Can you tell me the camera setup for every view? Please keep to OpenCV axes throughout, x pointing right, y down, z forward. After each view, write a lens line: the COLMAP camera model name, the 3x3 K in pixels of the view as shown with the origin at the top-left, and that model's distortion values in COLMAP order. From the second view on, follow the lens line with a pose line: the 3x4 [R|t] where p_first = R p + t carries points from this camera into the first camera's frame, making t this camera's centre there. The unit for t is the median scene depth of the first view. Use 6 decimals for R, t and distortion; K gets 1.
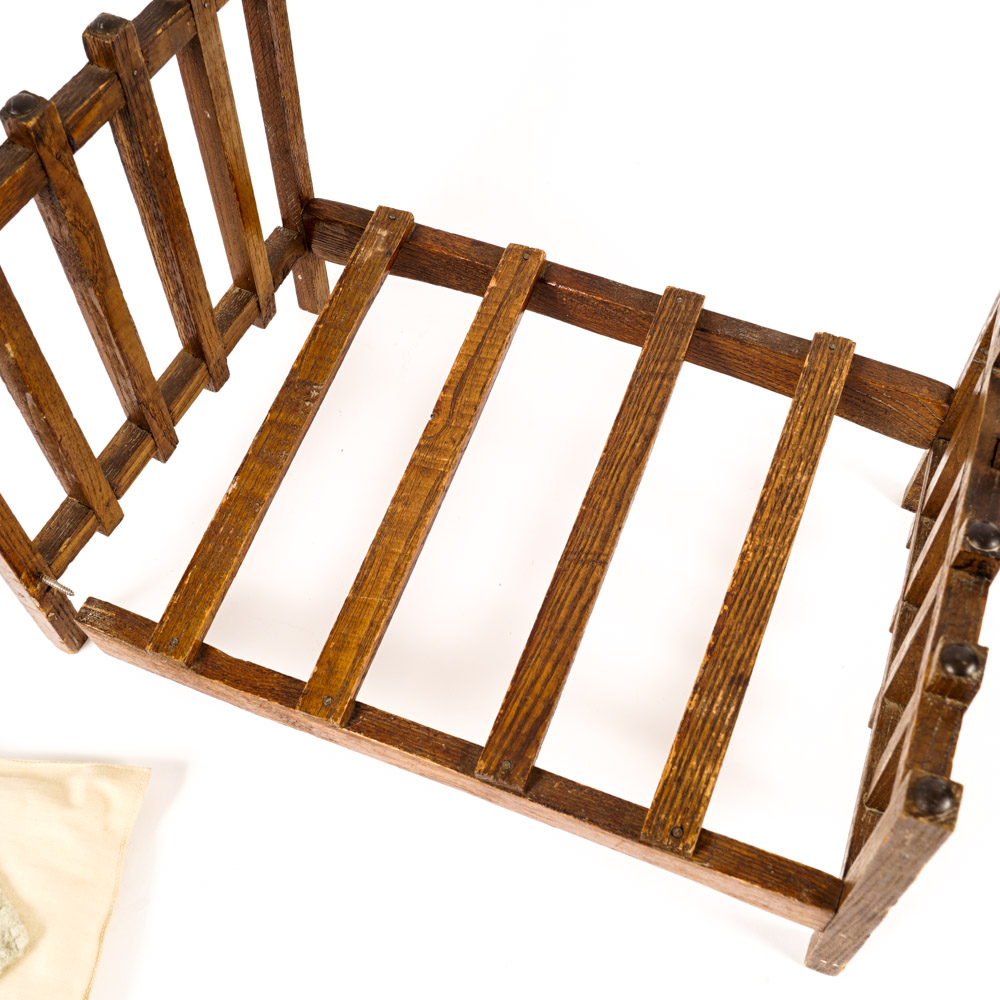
lens RADIAL K [[1139.7, 0, 491.9], [0, 1139.7, 504.3], [0, 0, 1]] dist [-0.094774, 0.019968]
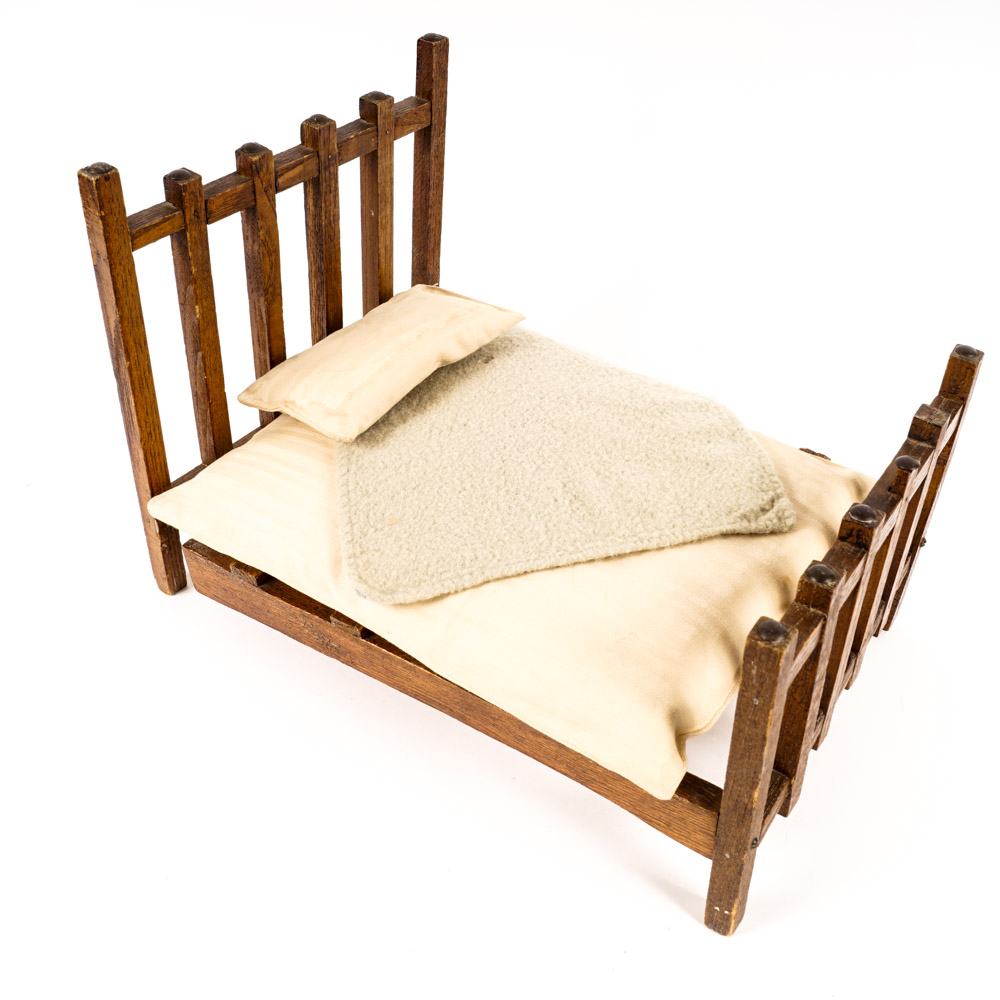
lens RADIAL K [[1124.9, 0, 490.6], [0, 1124.9, 505.0], [0, 0, 1]] dist [-0.097903, 0.023507]
pose [[0.976340, 0.173935, -0.128477, 0.145467], [-0.203462, 0.940135, -0.273404, 0.379136], [0.073232, 0.293076, 0.953281, -0.229831]]
